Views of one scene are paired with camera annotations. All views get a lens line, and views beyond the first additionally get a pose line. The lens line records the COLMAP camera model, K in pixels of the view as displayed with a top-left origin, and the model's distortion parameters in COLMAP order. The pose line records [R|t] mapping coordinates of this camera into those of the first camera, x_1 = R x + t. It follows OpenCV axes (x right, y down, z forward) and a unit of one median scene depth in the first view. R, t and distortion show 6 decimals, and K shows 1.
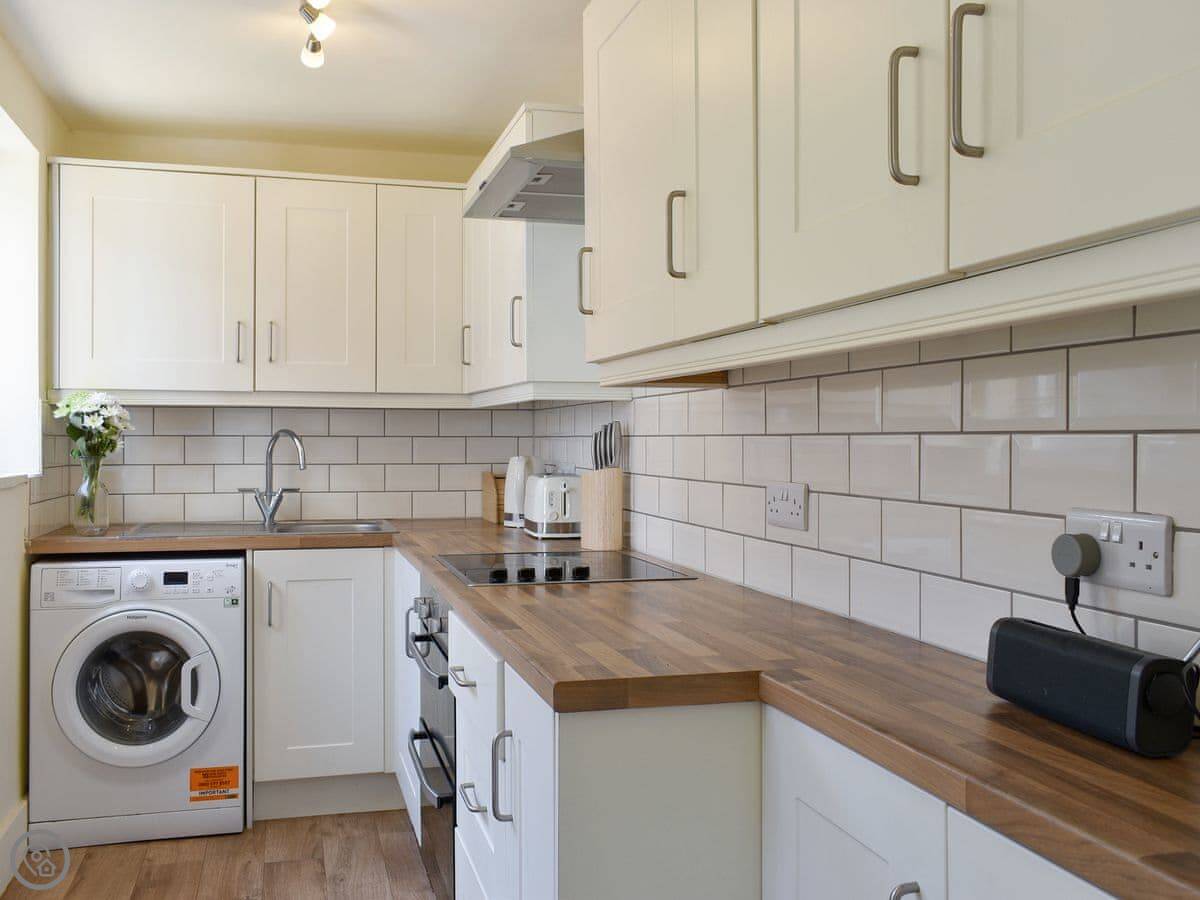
lens RADIAL K [[1064.9, 0, 600.0], [0, 1064.9, 450.0], [0, 0, 1]] dist [-0.046382, 0.013757]
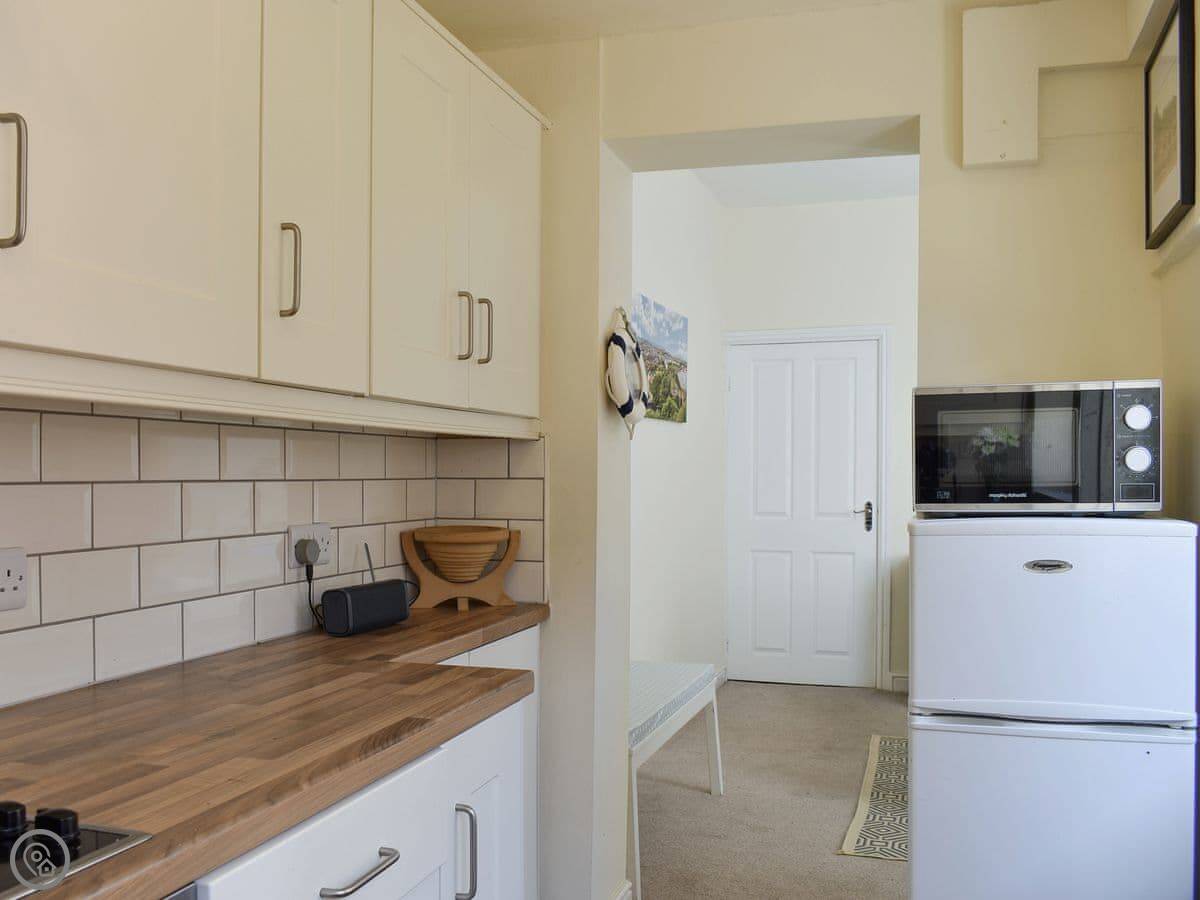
lens RADIAL K [[1064.9, 0, 600.0], [0, 1064.9, 450.0], [0, 0, 1]] dist [-0.046382, 0.013757]
pose [[-0.833945, 0.028354, 0.551119, -0.708696], [0.022812, 0.999597, -0.016909, -0.020218], [-0.551376, -0.001529, -0.834255, 1.699132]]
